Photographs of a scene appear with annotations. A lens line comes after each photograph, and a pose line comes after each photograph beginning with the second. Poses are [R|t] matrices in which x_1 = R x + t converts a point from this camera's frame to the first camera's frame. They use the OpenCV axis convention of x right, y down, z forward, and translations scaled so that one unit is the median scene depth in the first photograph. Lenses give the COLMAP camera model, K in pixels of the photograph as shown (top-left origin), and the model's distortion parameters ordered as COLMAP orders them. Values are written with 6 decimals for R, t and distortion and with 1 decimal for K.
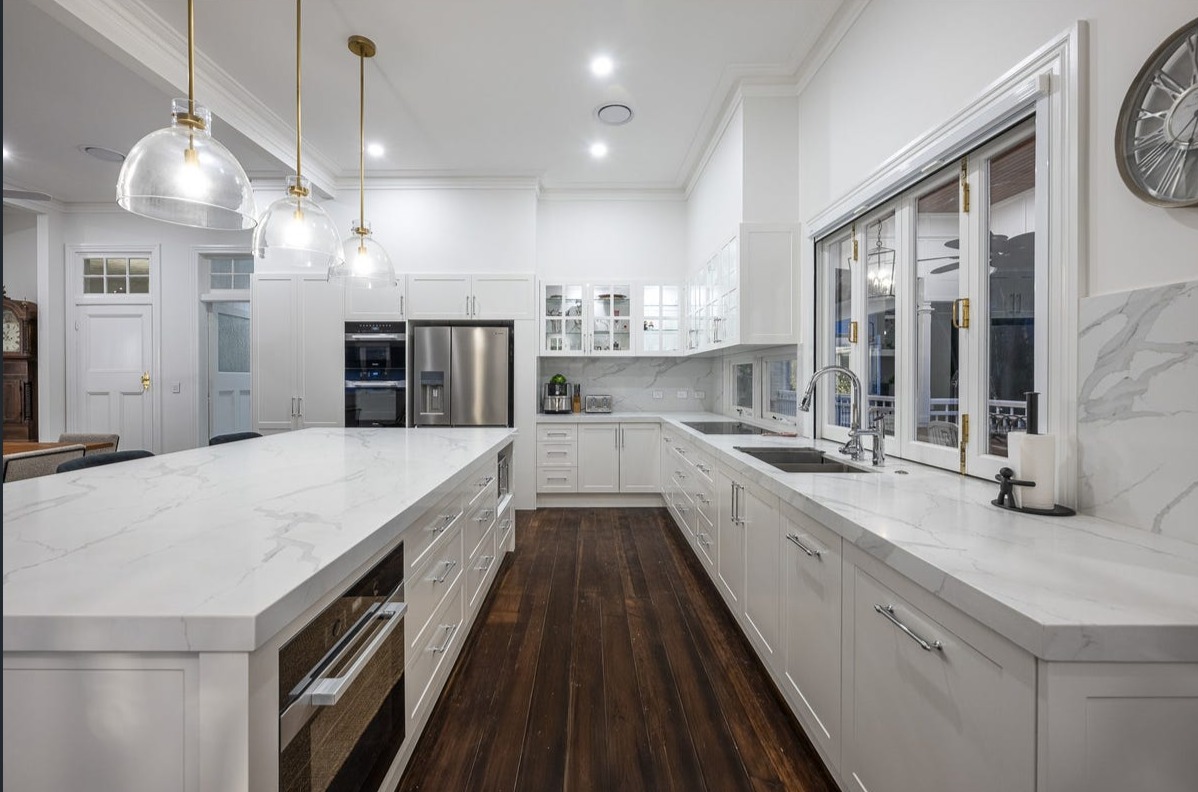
lens RADIAL K [[497.2, 0, 599.0], [0, 497.2, 396.0], [0, 0, 1]] dist [0.000536, 0.000098]
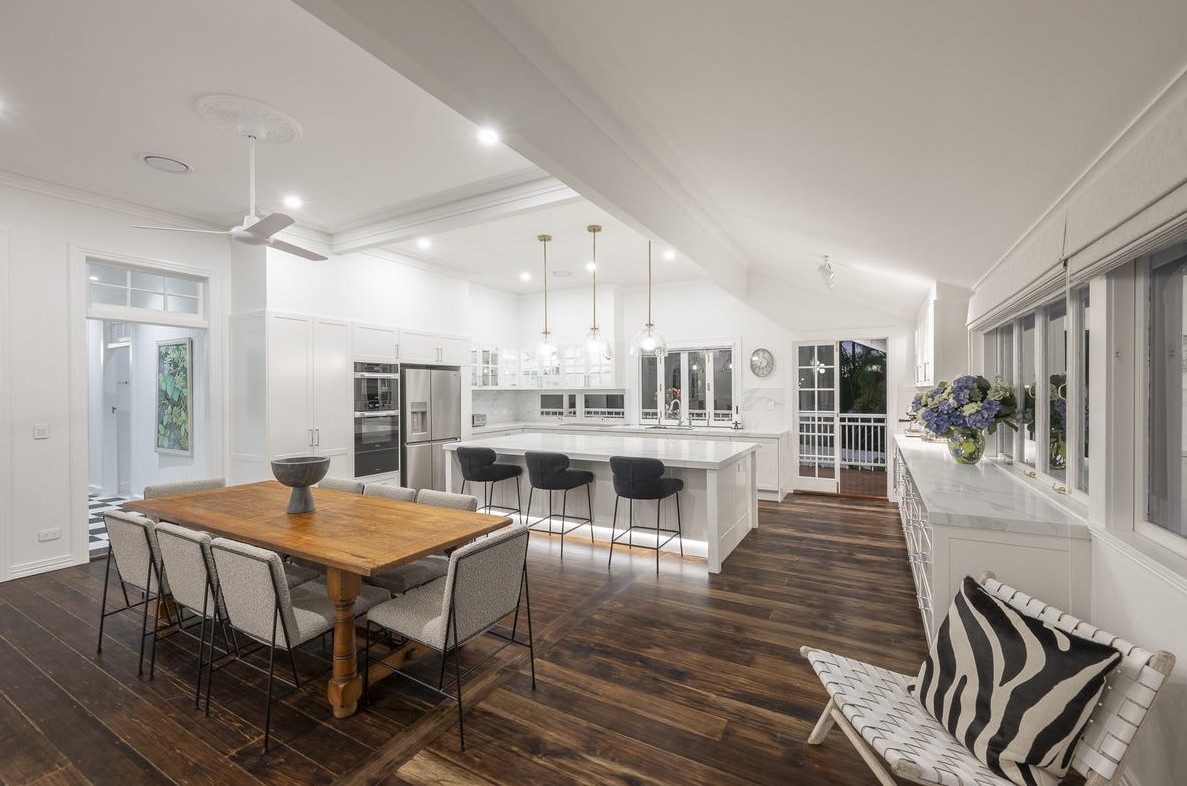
lens RADIAL K [[492.6, 0, 593.5], [0, 492.6, 393.0], [0, 0, 1]] dist [0.000536, 0.000098]
pose [[0.509666, -0.010108, 0.860313, -1.237625], [0.037013, 0.999263, -0.010187, -0.042809], [-0.859576, 0.037035, 0.509665, -0.087995]]
